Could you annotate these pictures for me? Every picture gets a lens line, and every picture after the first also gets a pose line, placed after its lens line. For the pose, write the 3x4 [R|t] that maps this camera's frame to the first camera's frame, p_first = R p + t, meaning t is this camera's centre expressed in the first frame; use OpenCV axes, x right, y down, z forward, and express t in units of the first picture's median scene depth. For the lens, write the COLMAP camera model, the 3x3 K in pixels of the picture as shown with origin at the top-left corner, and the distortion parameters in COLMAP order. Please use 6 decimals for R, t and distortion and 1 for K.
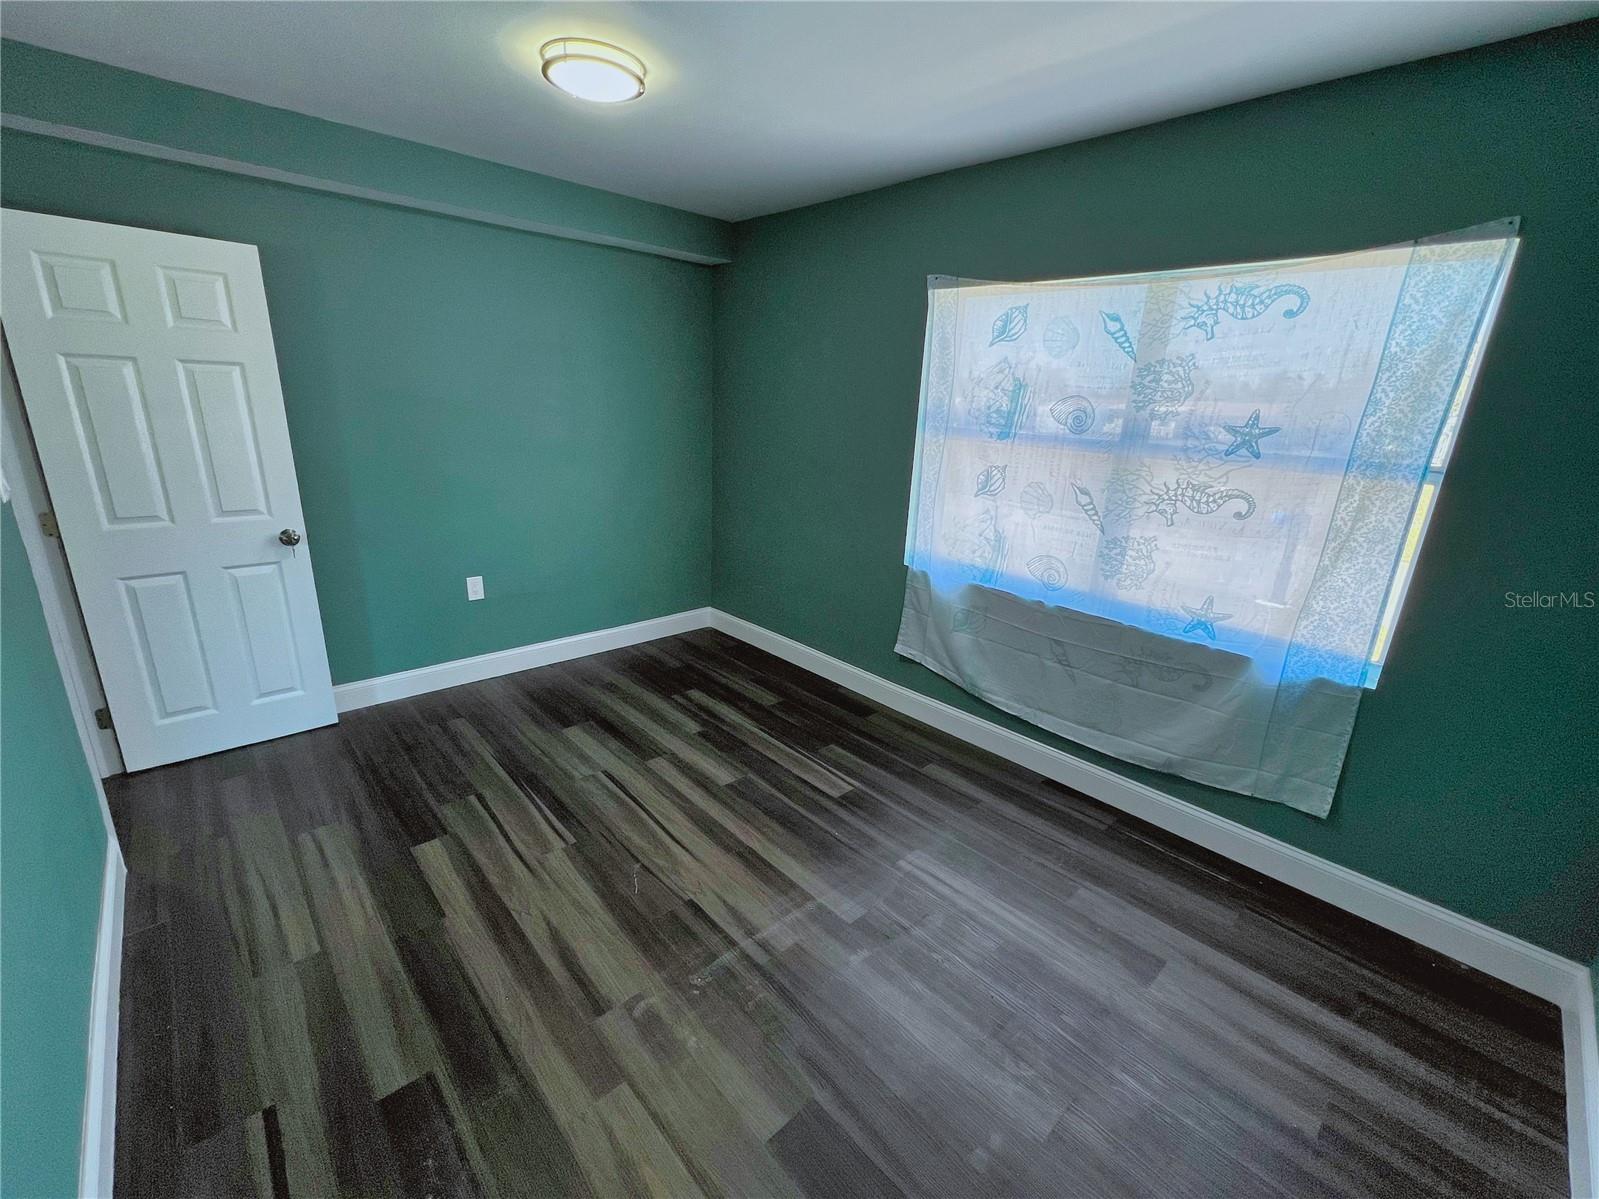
lens RADIAL K [[679.3, 0, 799.5], [0, 679.3, 599.5], [0, 0, 1]] dist [0.001448, 0.000125]
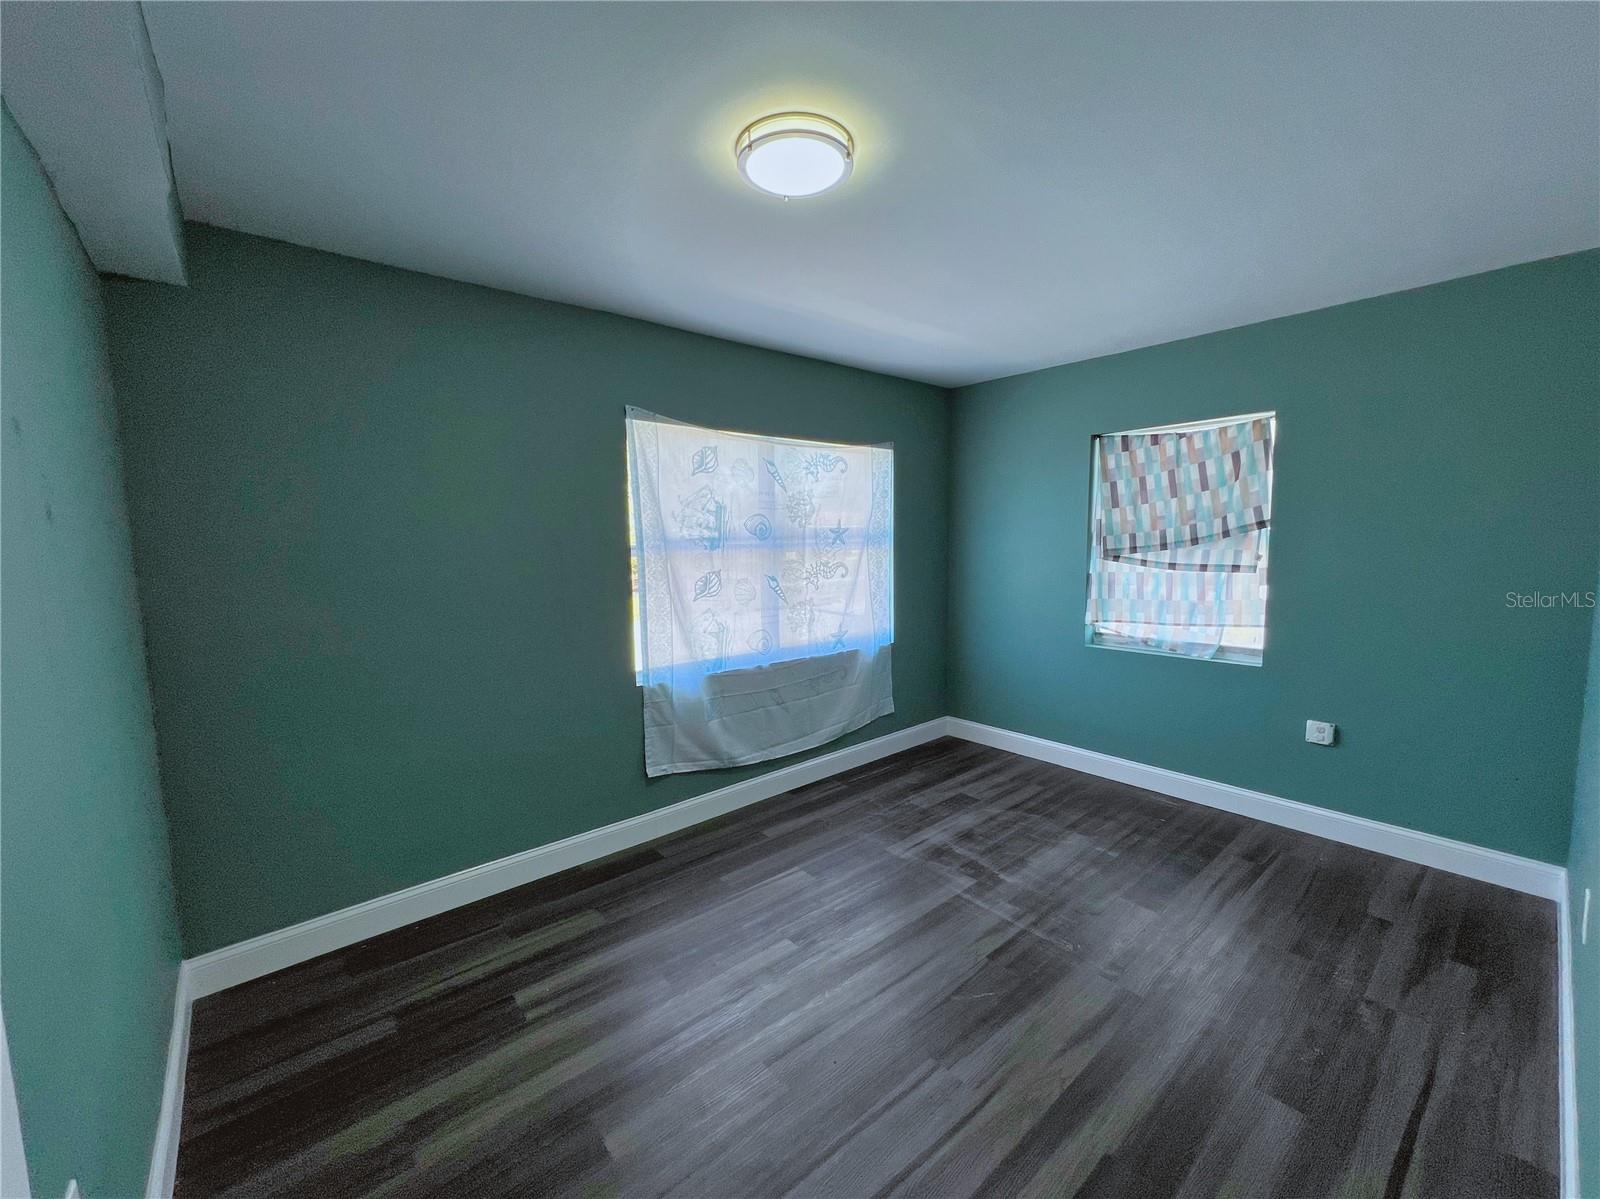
lens RADIAL K [[652.0, 0, 800.0], [0, 652.0, 599.5], [0, 0, 1]] dist [0.002137, -0.000286]
pose [[0.033641, -0.142945, 0.989159, -0.886218], [0.301351, 0.945108, 0.126331, -0.259233], [-0.952920, 0.293834, 0.074871, 0.811938]]
